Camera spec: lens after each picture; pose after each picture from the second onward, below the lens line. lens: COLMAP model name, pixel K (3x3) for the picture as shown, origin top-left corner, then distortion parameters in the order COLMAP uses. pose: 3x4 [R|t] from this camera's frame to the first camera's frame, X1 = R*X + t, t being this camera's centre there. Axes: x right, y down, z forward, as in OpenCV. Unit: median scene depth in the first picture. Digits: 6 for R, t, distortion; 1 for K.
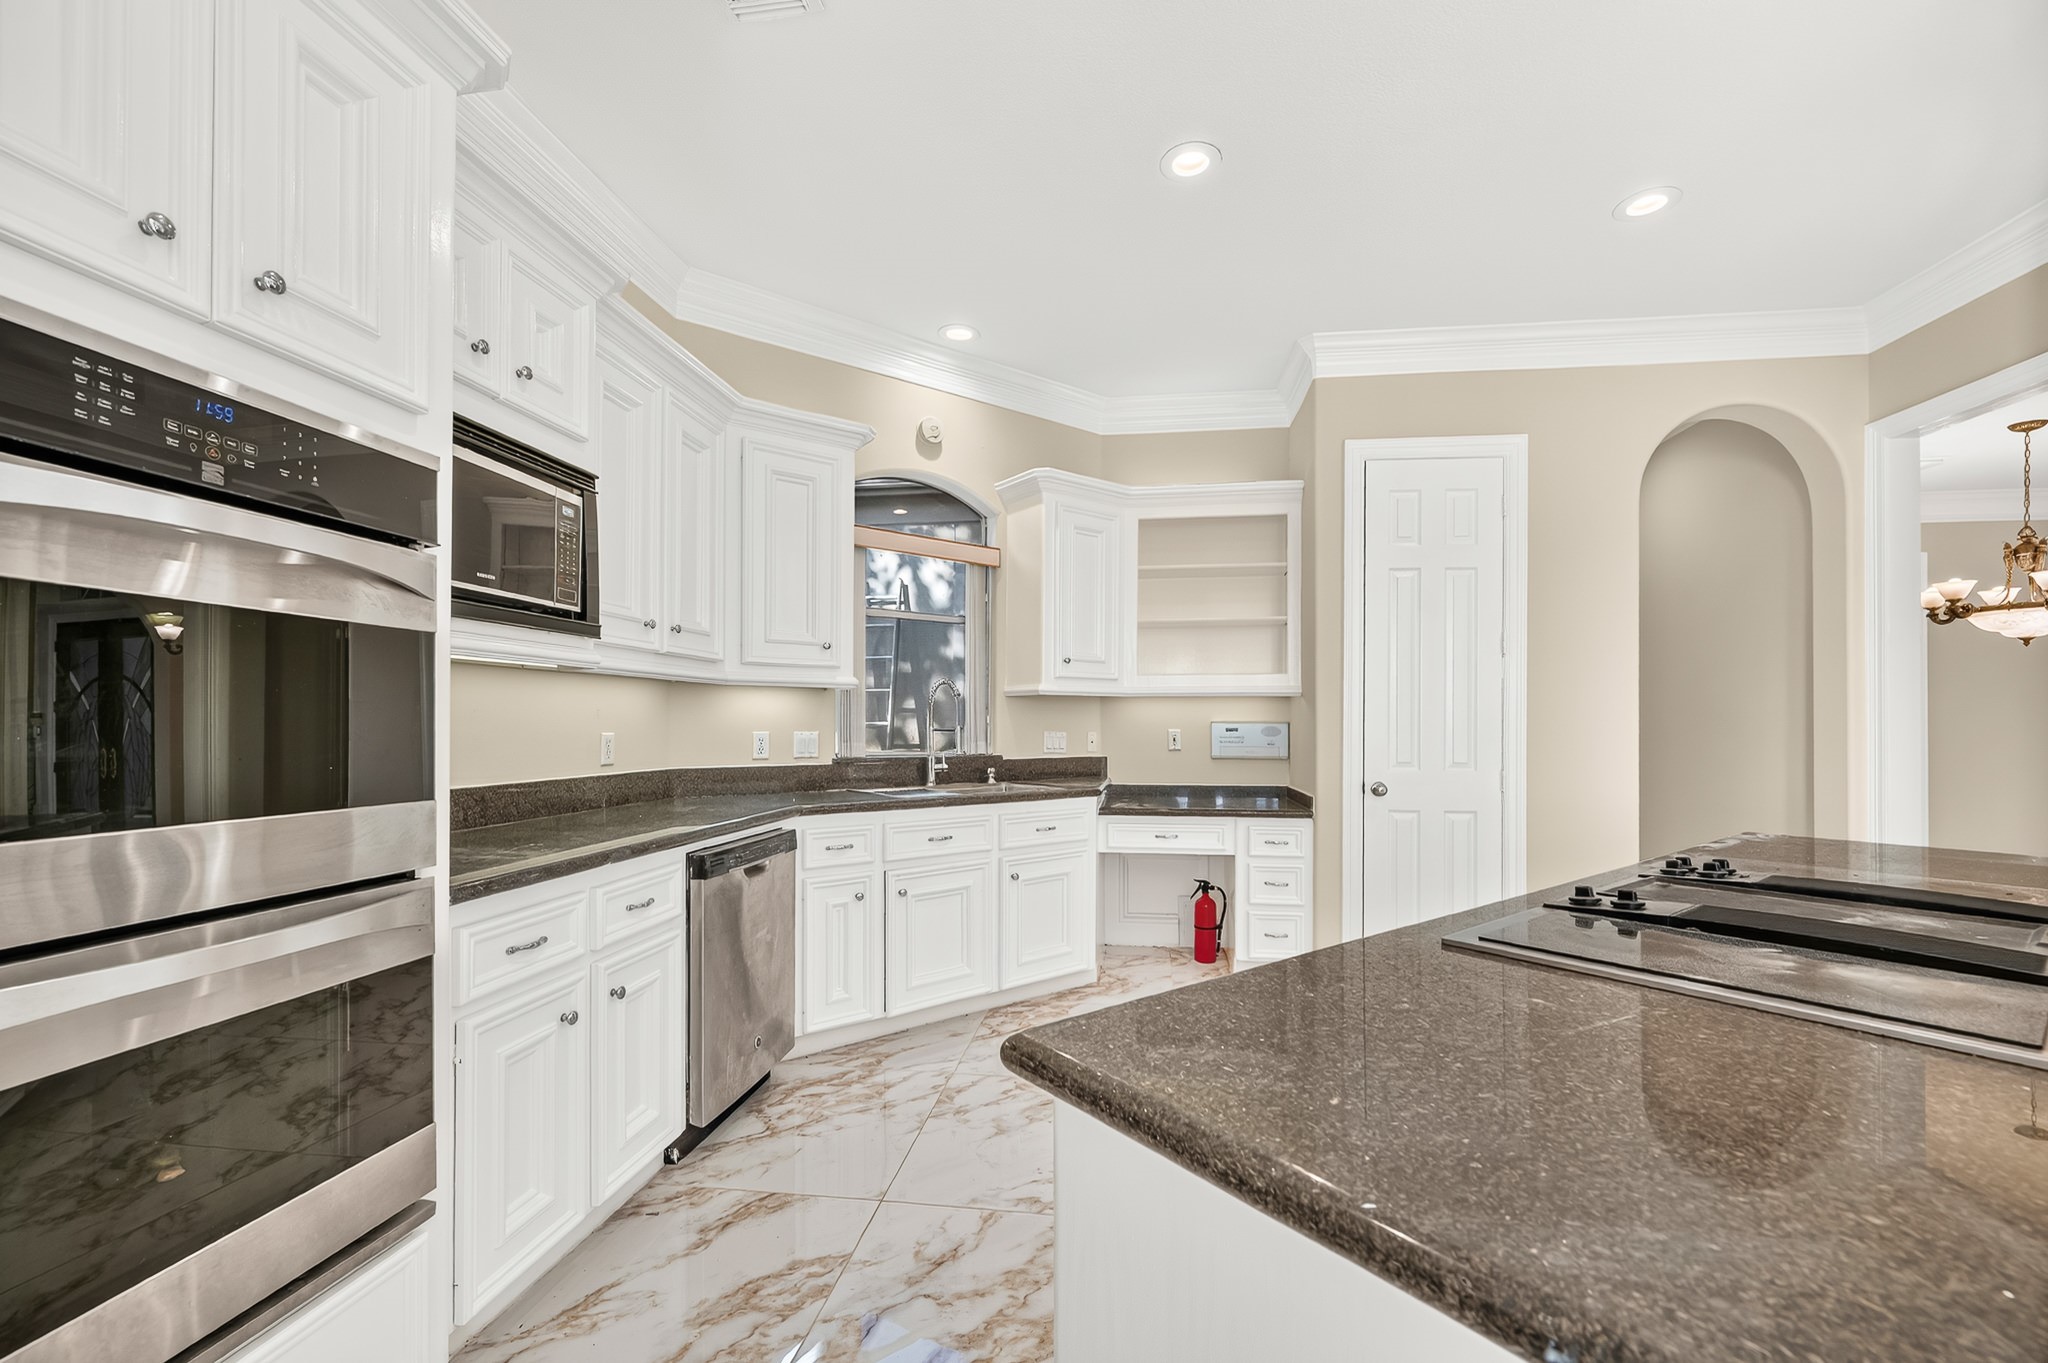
lens RADIAL K [[844.1, 0, 1025.6], [0, 844.1, 723.6], [0, 0, 1]] dist [0.000331, 0.000012]
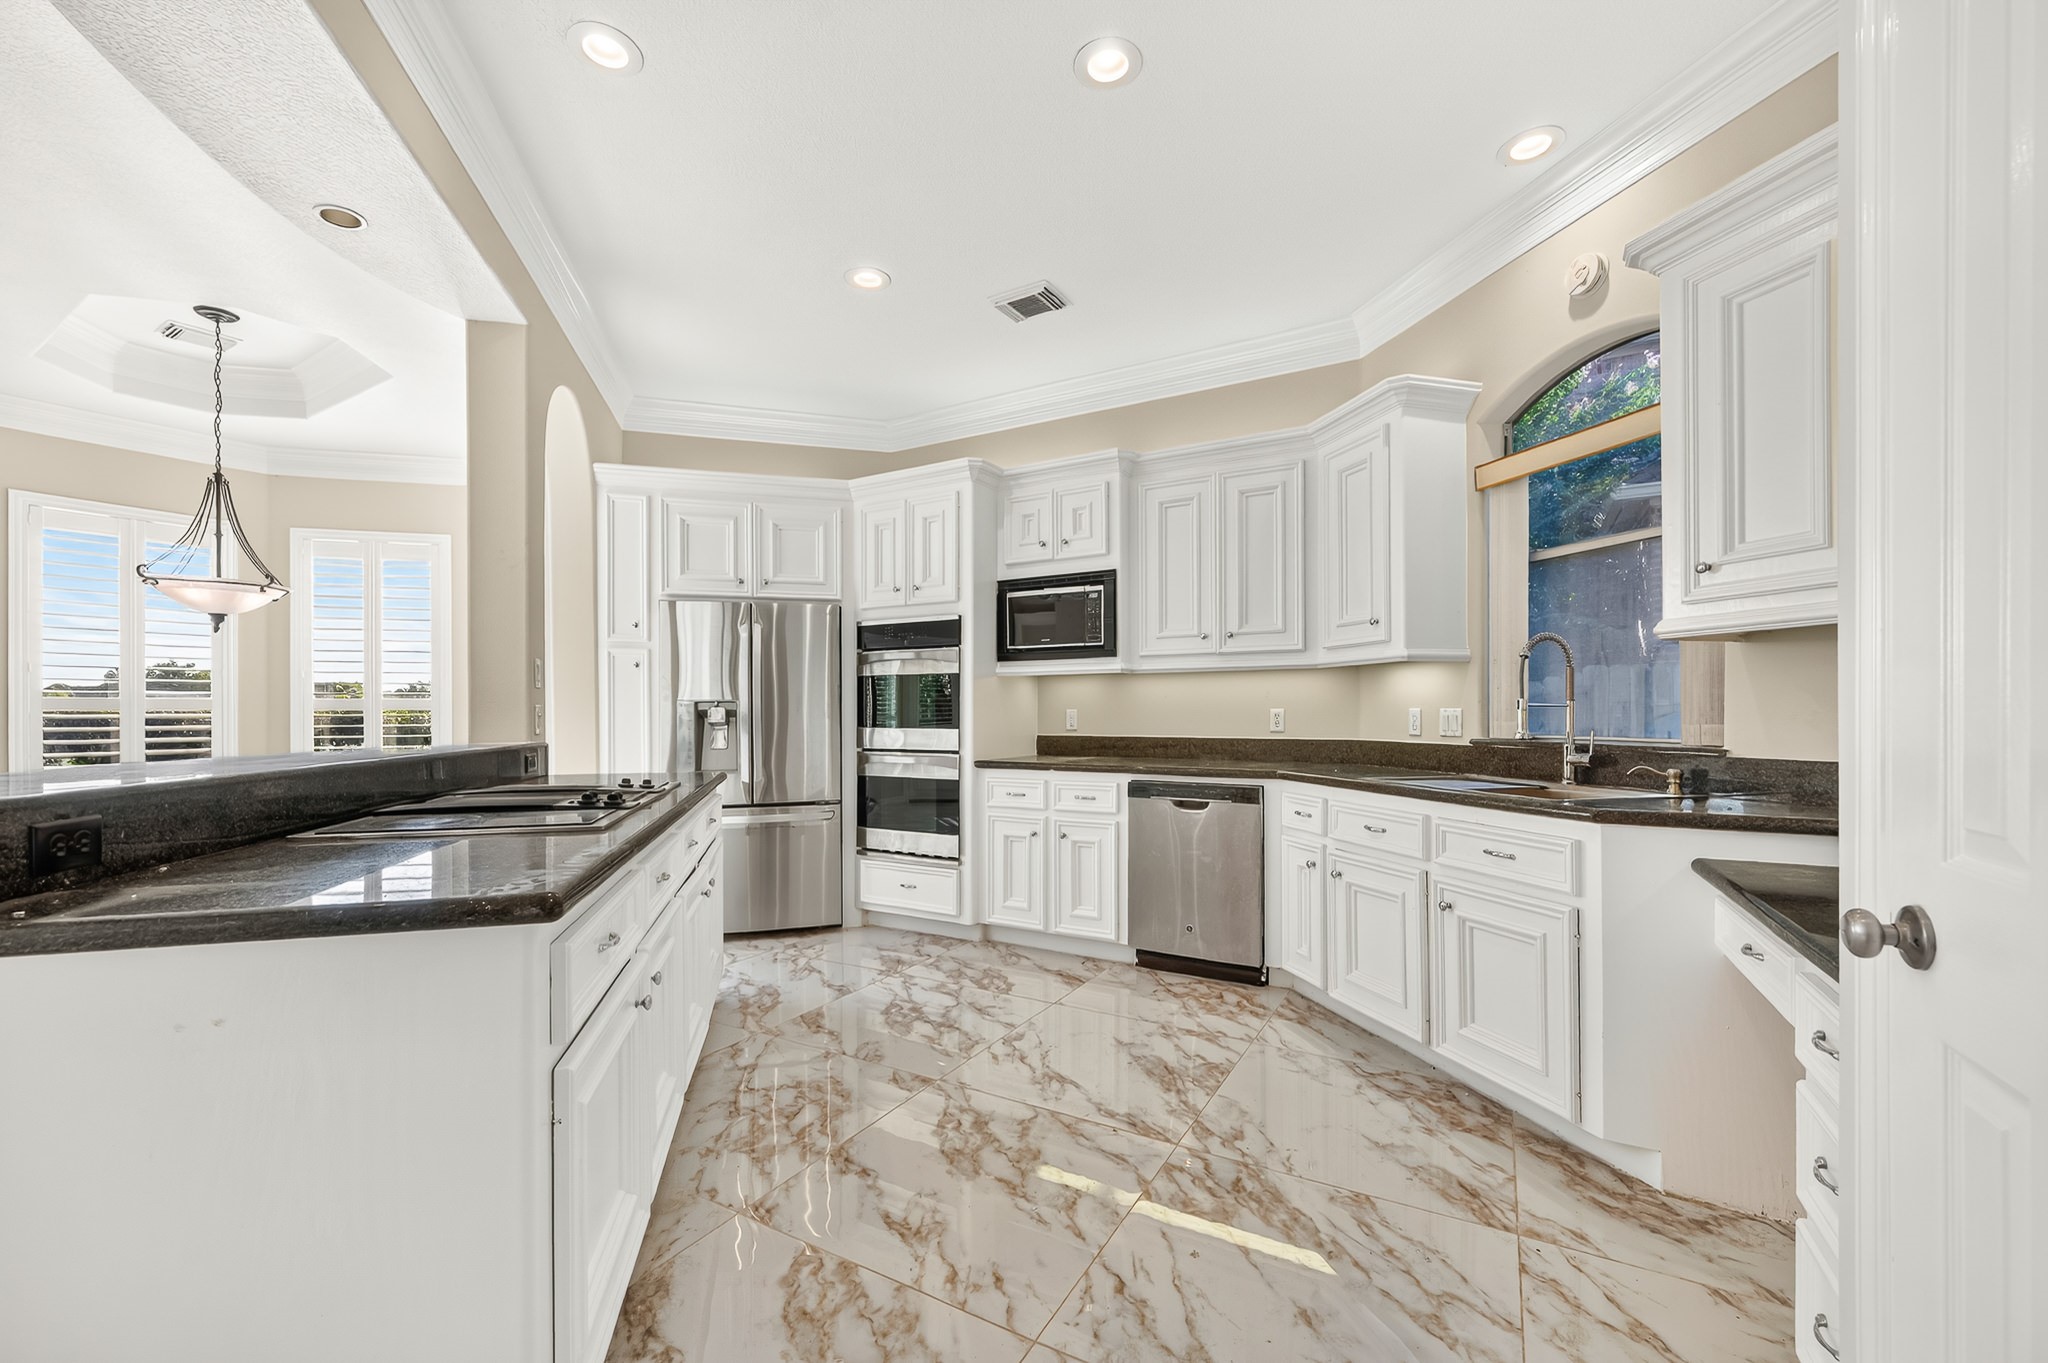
lens RADIAL K [[827.4, 0, 1029.3], [0, 827.4, 709.3], [0, 0, 1]] dist [-0.000965, -0.000033]
pose [[-0.370833, -0.005227, -0.928685, 0.848364], [0.001181, 0.999981, -0.006099, 0.017688], [0.928699, -0.003358, -0.370820, 1.013160]]
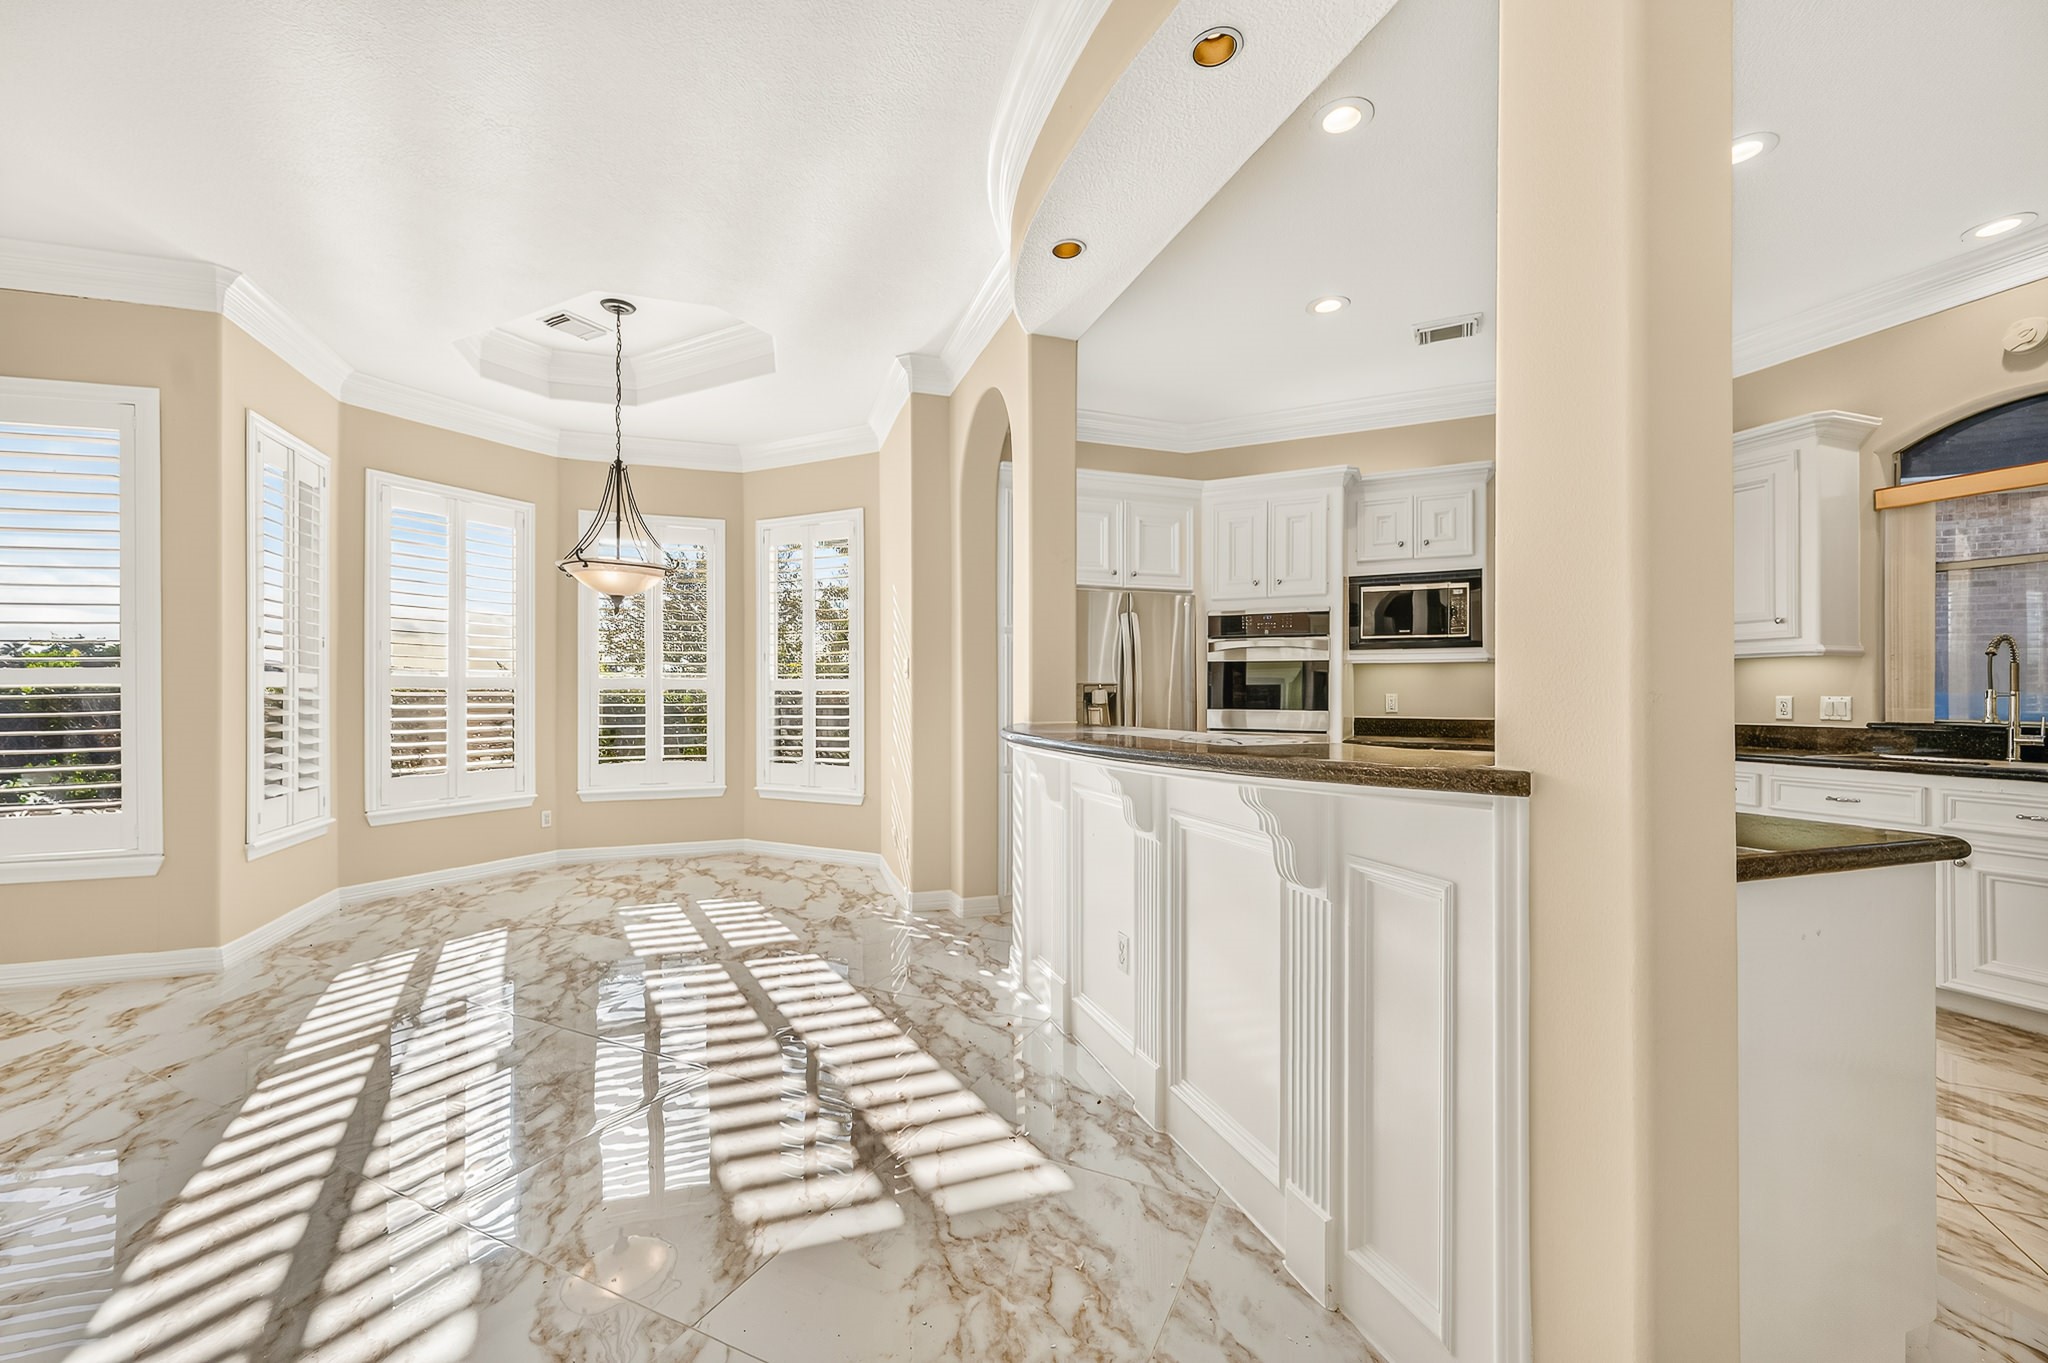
lens RADIAL K [[813.3, 0, 1016.5], [0, 813.3, 693.5], [0, 0, 1]] dist [-0.003365, -0.000084]
pose [[-0.312616, -0.003445, -0.949873, 1.178009], [-0.005262, 0.999984, -0.001895, 0.015608], [0.949865, 0.004406, -0.312629, 0.365714]]
